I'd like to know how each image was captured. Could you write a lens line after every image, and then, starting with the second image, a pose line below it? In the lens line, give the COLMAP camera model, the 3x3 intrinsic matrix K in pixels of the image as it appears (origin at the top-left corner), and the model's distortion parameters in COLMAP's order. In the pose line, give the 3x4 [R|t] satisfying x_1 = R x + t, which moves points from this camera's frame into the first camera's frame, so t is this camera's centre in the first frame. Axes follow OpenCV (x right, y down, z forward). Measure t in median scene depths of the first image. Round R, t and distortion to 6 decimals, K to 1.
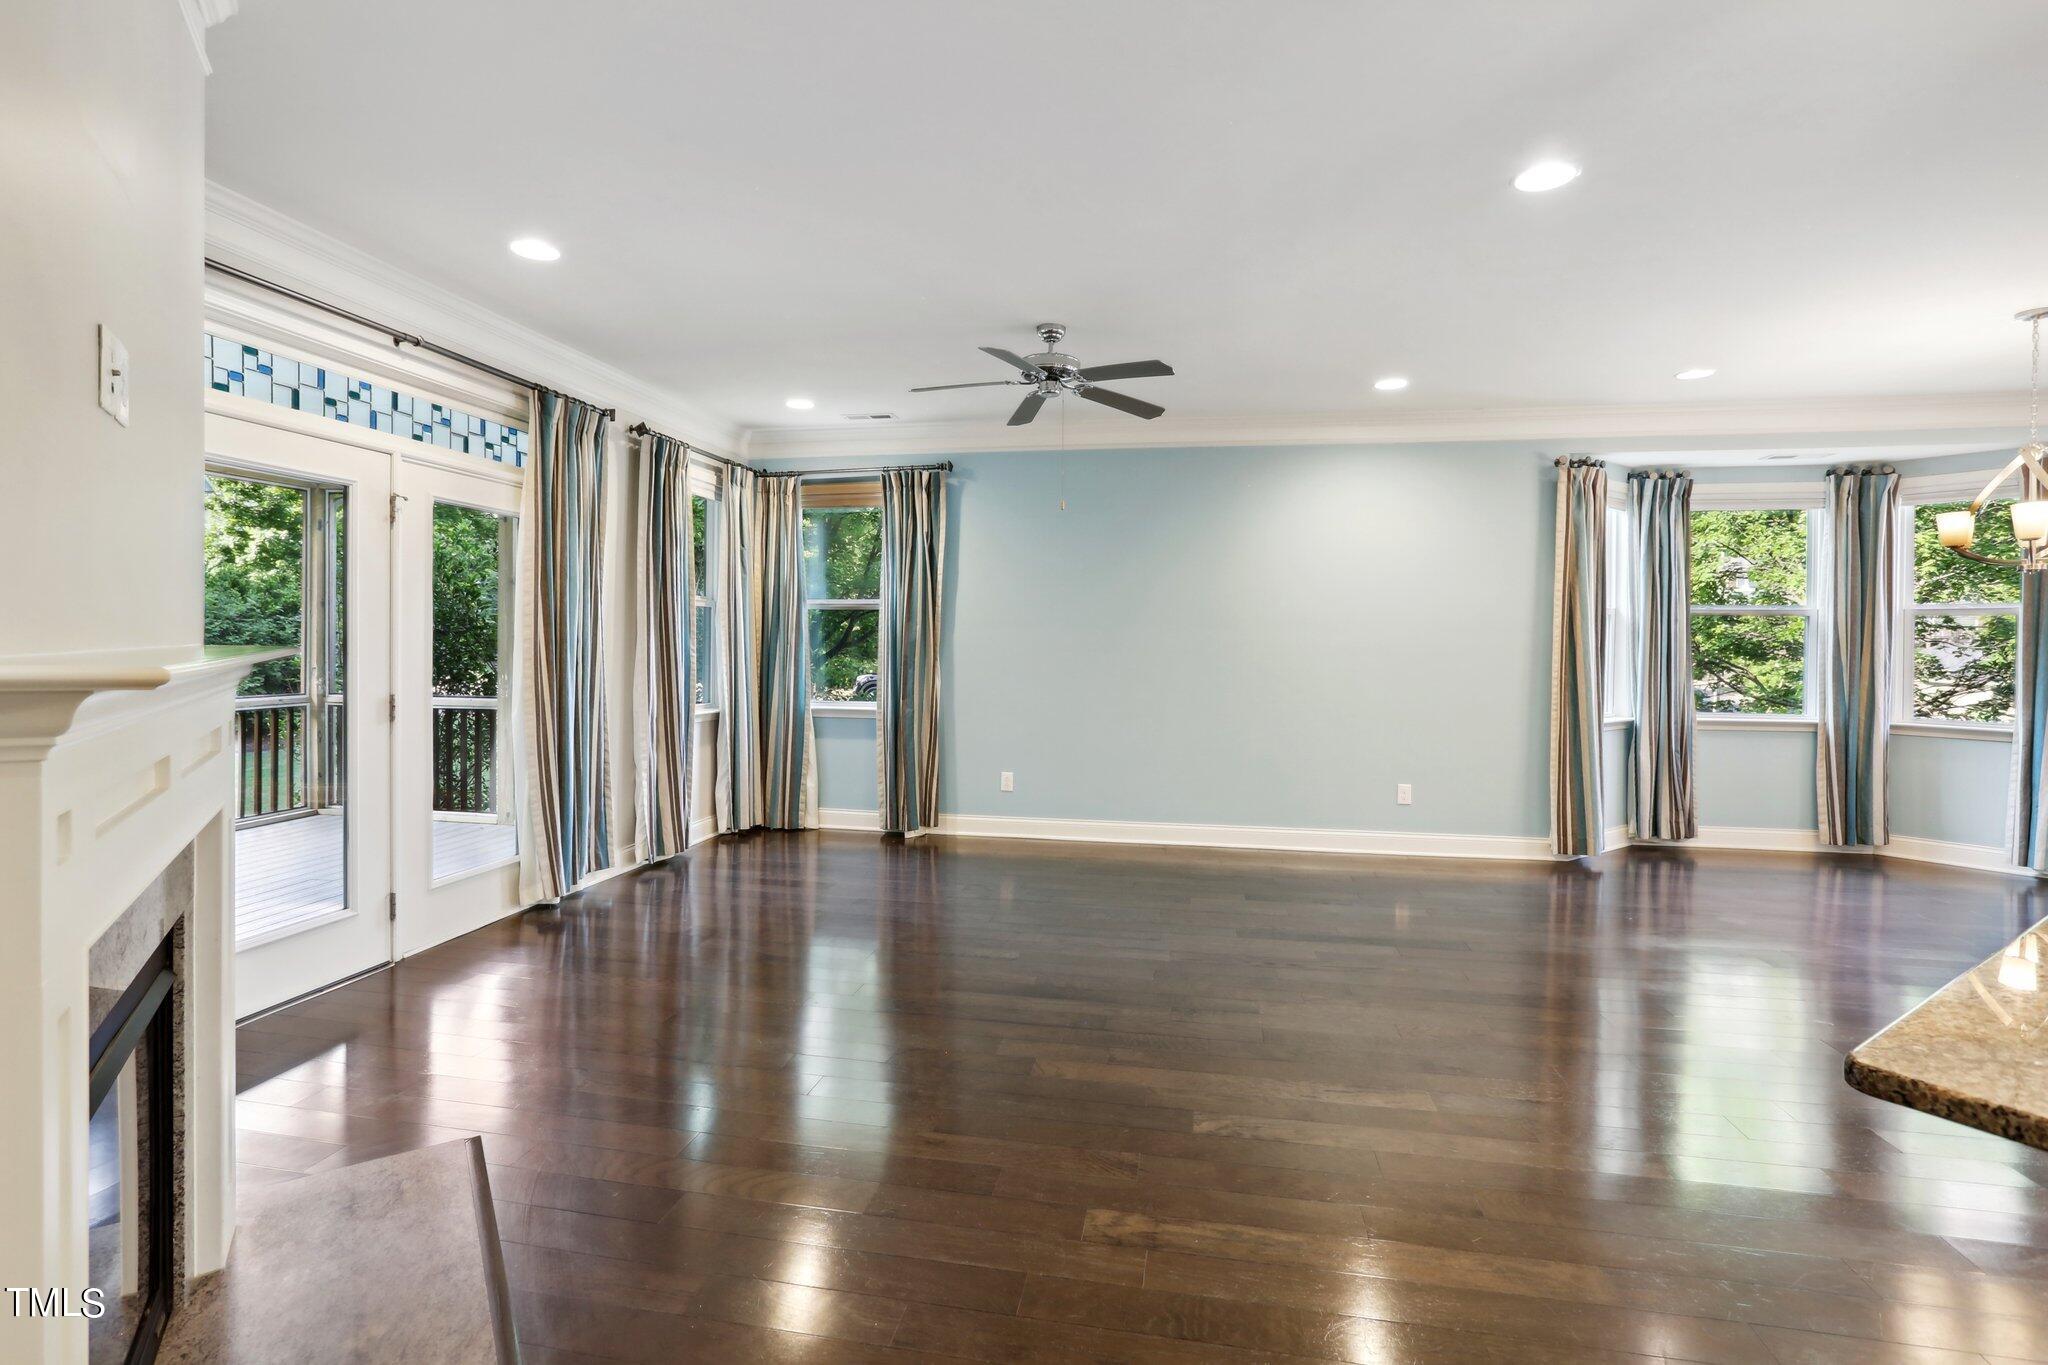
lens RADIAL K [[946.7, 0, 1031.3], [0, 946.7, 651.6], [0, 0, 1]] dist [-0.046202, 0.028987]
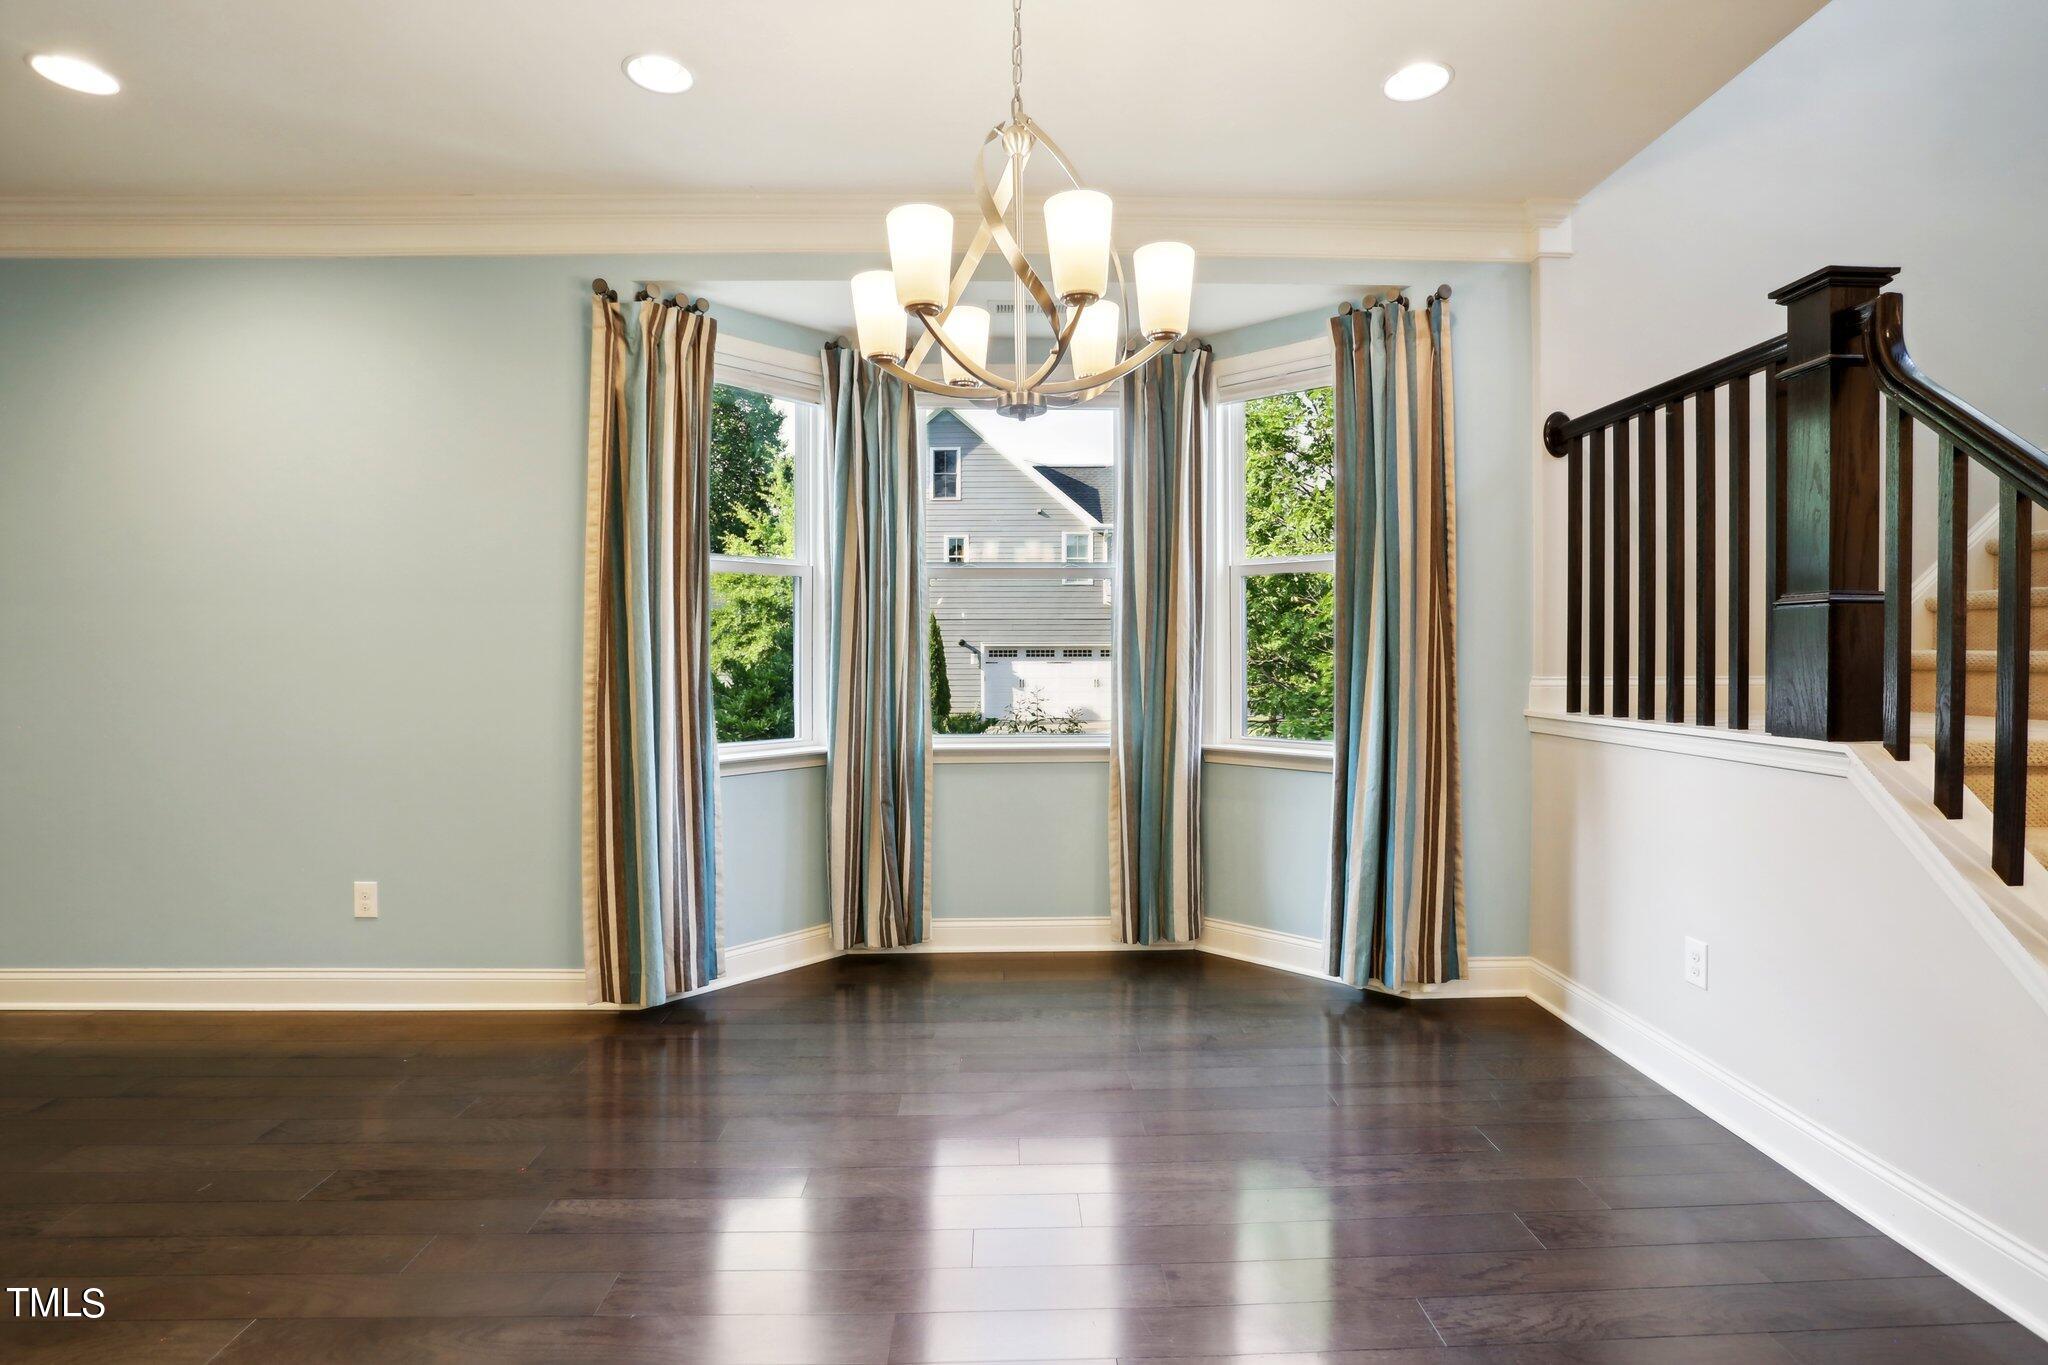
lens RADIAL K [[959.3, 0, 1031.1], [0, 959.3, 676.8], [0, 0, 1]] dist [-0.063942, 0.000018]
pose [[0.975028, -0.017441, 0.221397, 0.676064], [0.013351, 0.999712, 0.019956, 0.016026], [-0.221681, -0.016502, 0.974980, 0.396649]]
